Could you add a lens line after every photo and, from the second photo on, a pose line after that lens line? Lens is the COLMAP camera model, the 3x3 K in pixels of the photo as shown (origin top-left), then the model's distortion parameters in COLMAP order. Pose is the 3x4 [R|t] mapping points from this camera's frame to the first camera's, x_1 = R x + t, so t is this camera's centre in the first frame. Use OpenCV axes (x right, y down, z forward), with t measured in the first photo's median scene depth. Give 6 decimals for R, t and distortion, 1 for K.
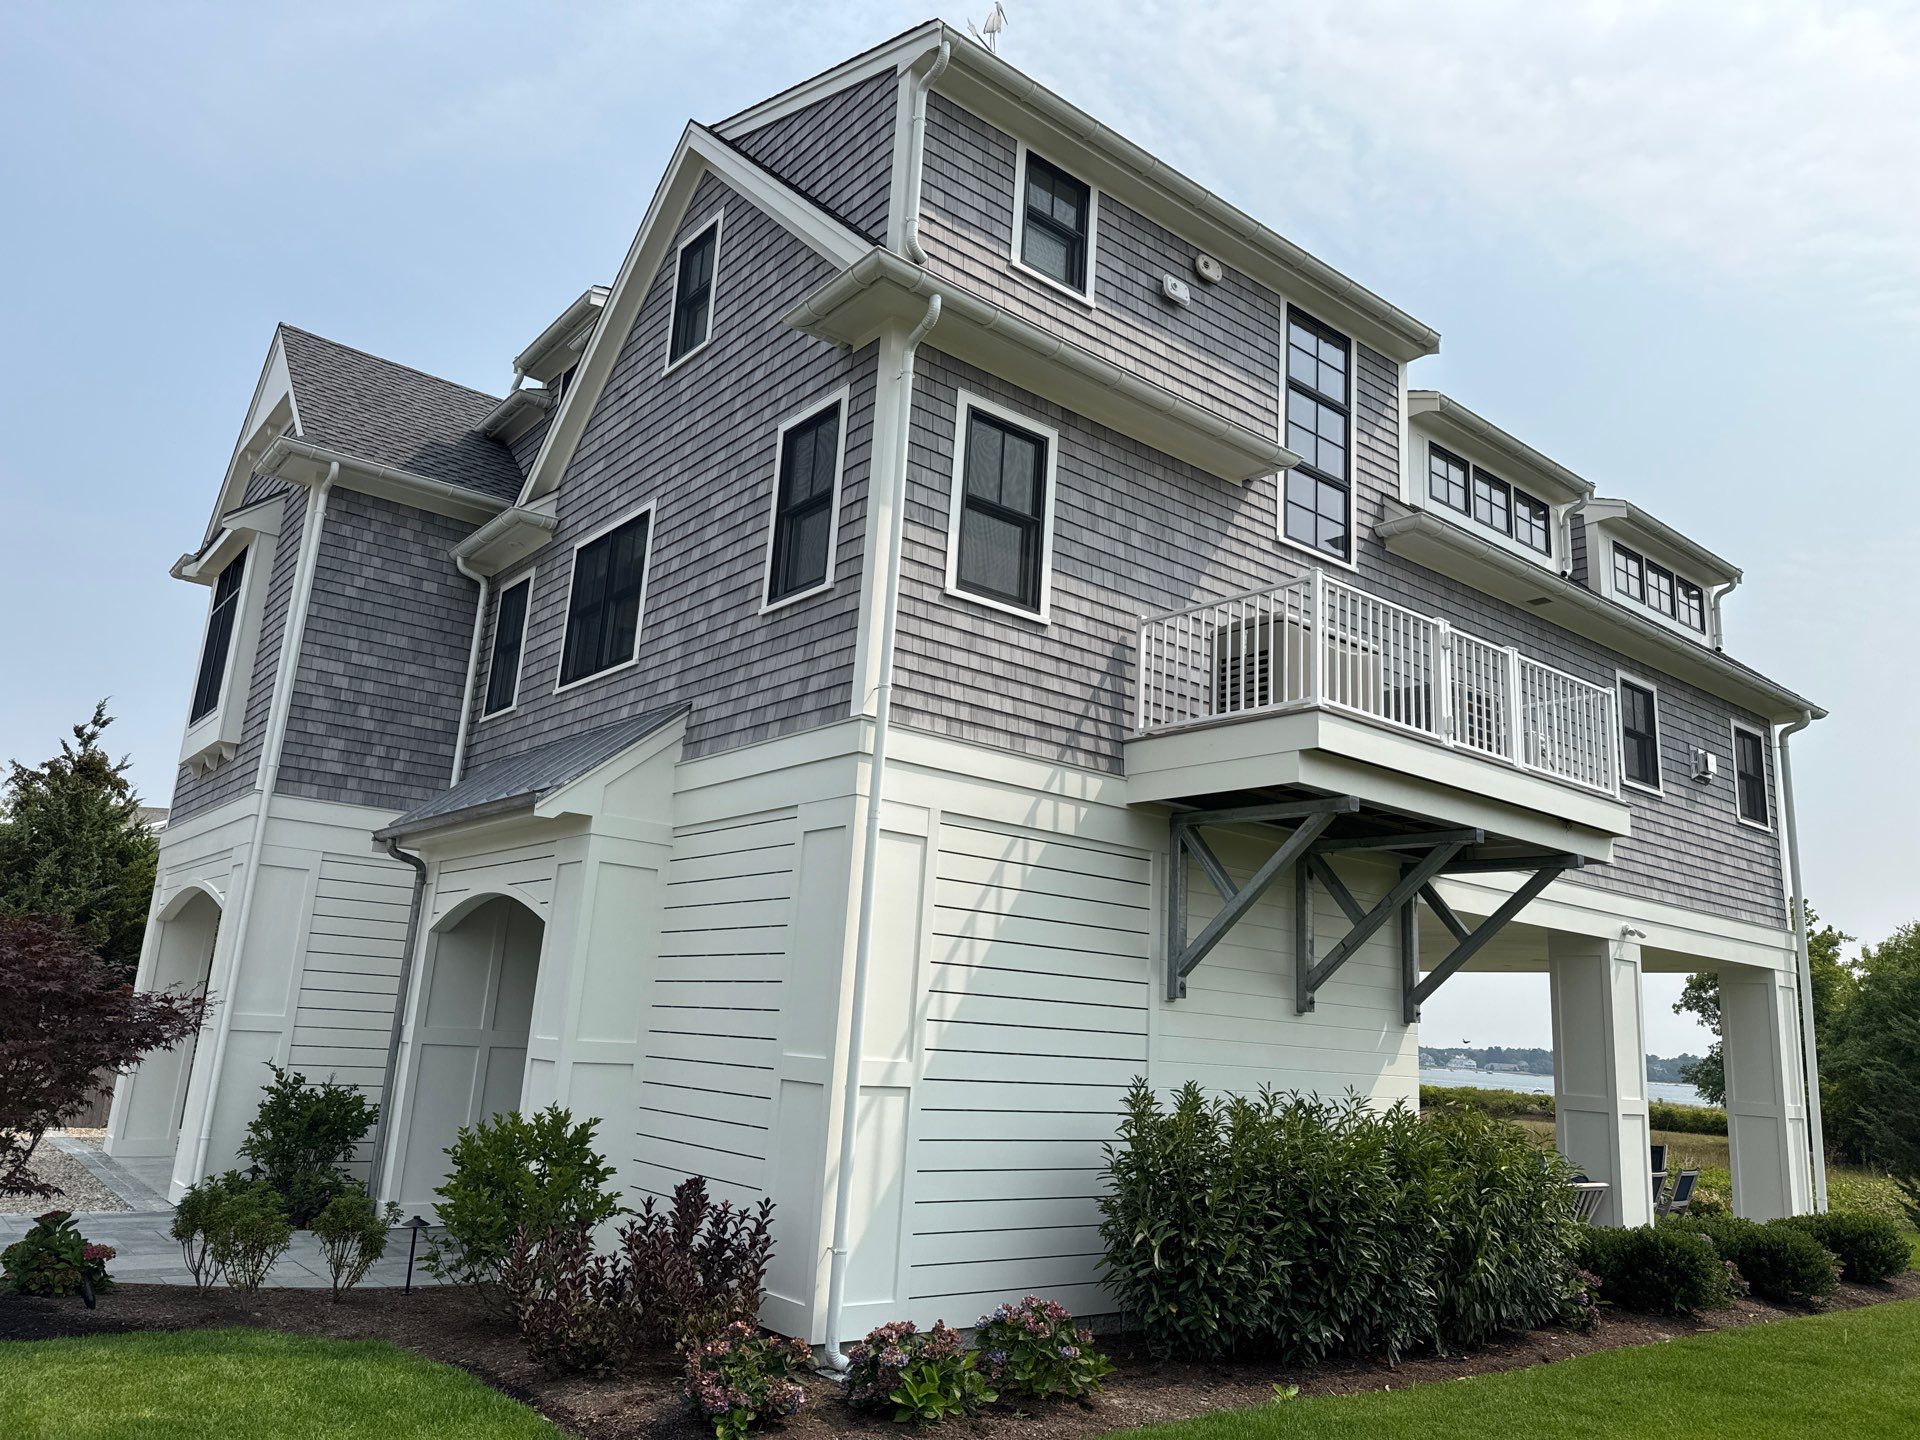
lens RADIAL K [[1345.4, 0, 955.7], [0, 1345.4, 728.8], [0, 0, 1]] dist [0.078117, -0.000949]
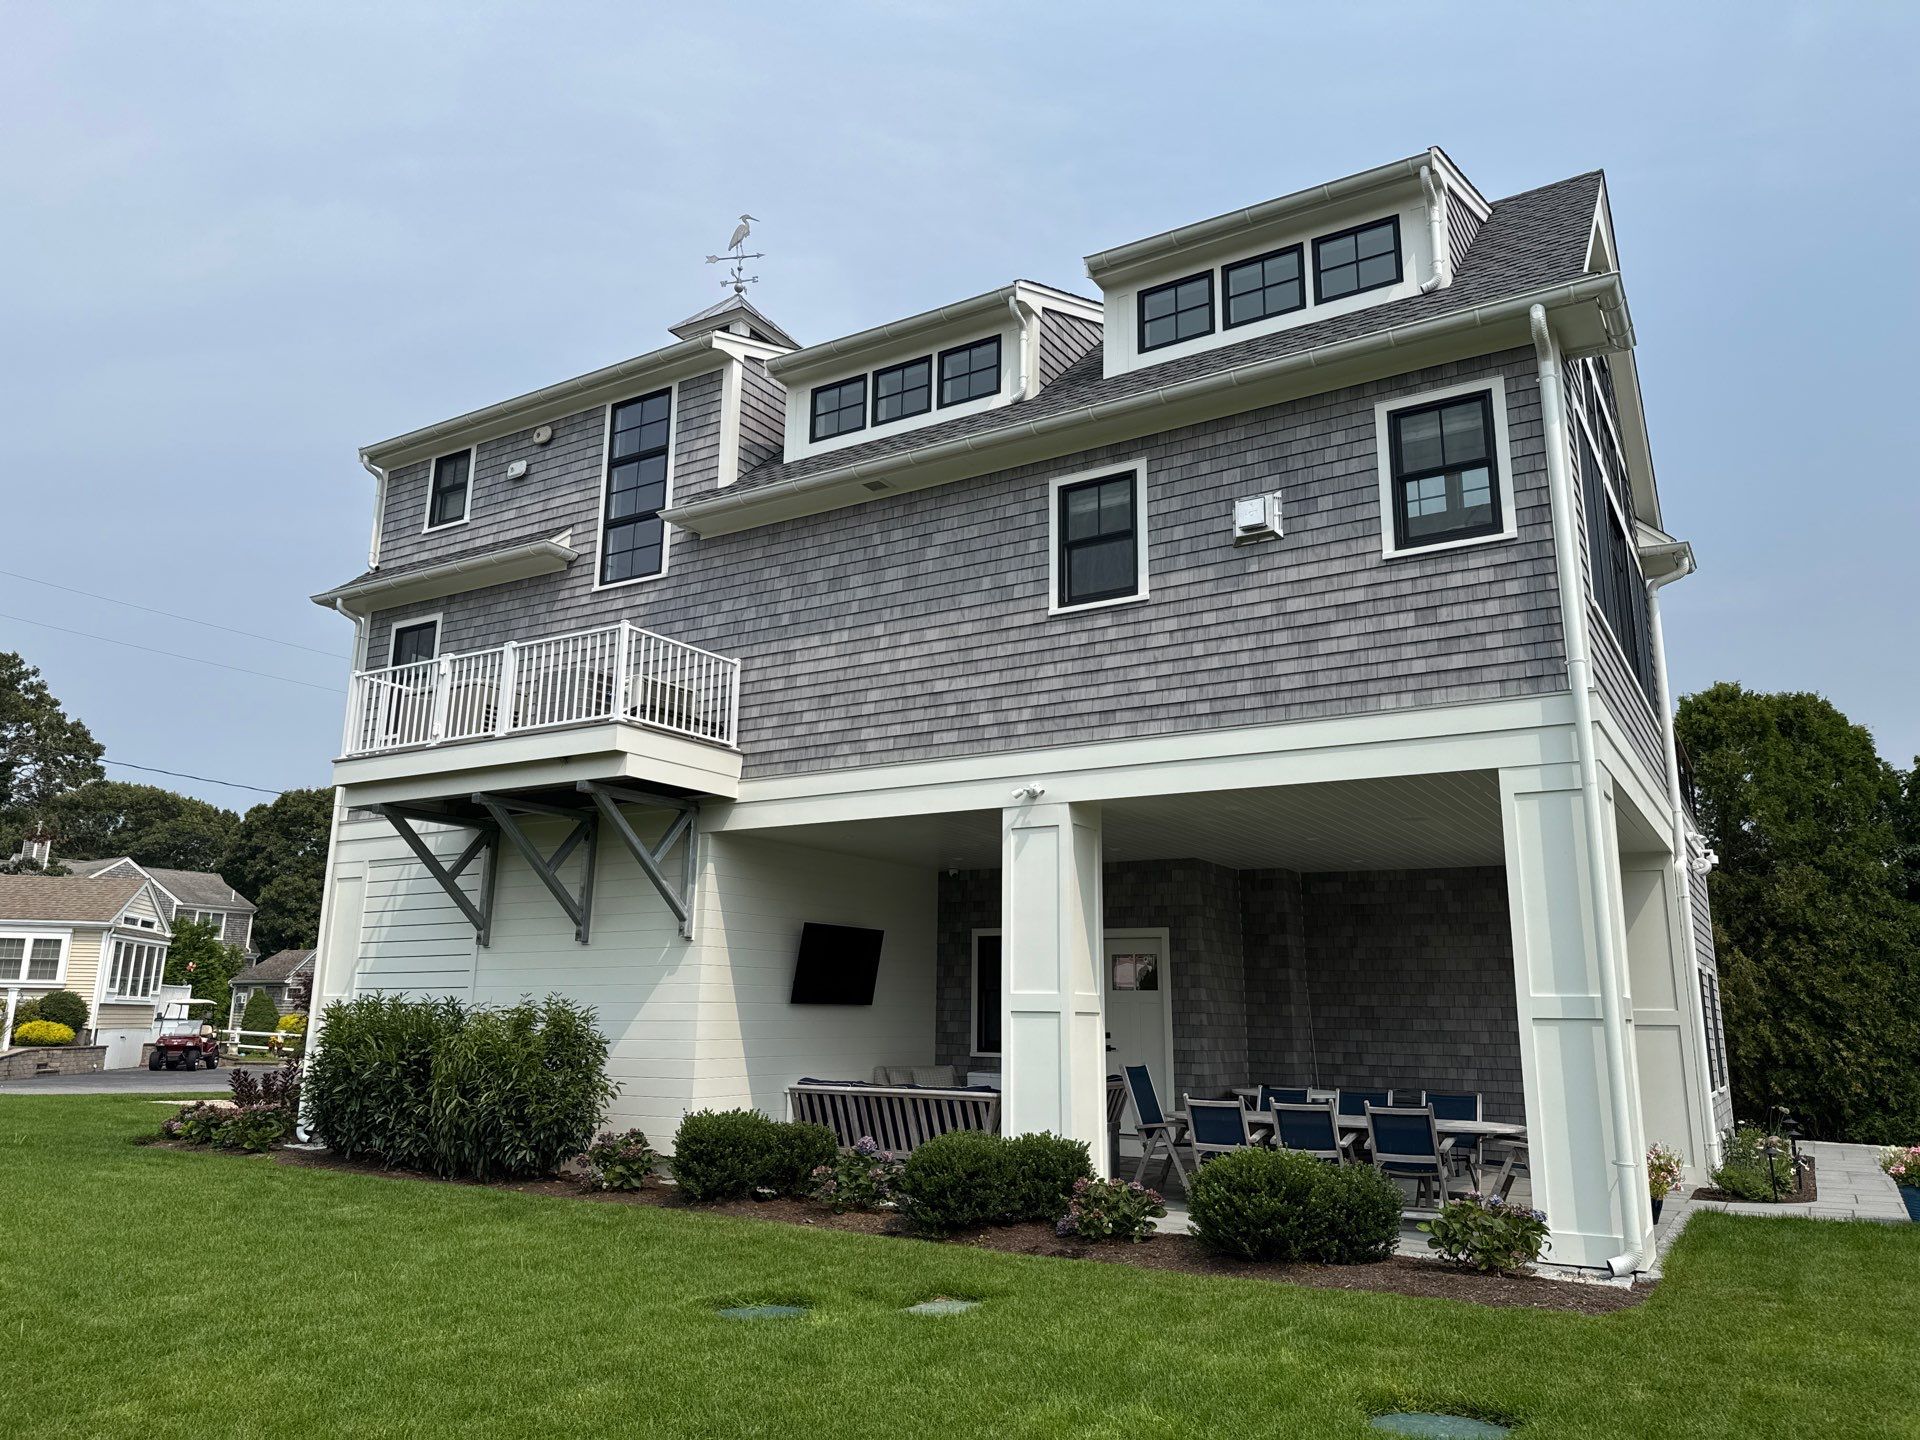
lens RADIAL K [[1345.4, 0, 957.4], [0, 1345.4, 713.7], [0, 0, 1]] dist [0.078117, -0.000949]
pose [[0.331889, -0.264981, -0.905337, 1.657340], [0.213826, 0.955887, -0.201389, 0.346130], [0.918764, -0.126746, 0.373909, 0.886836]]
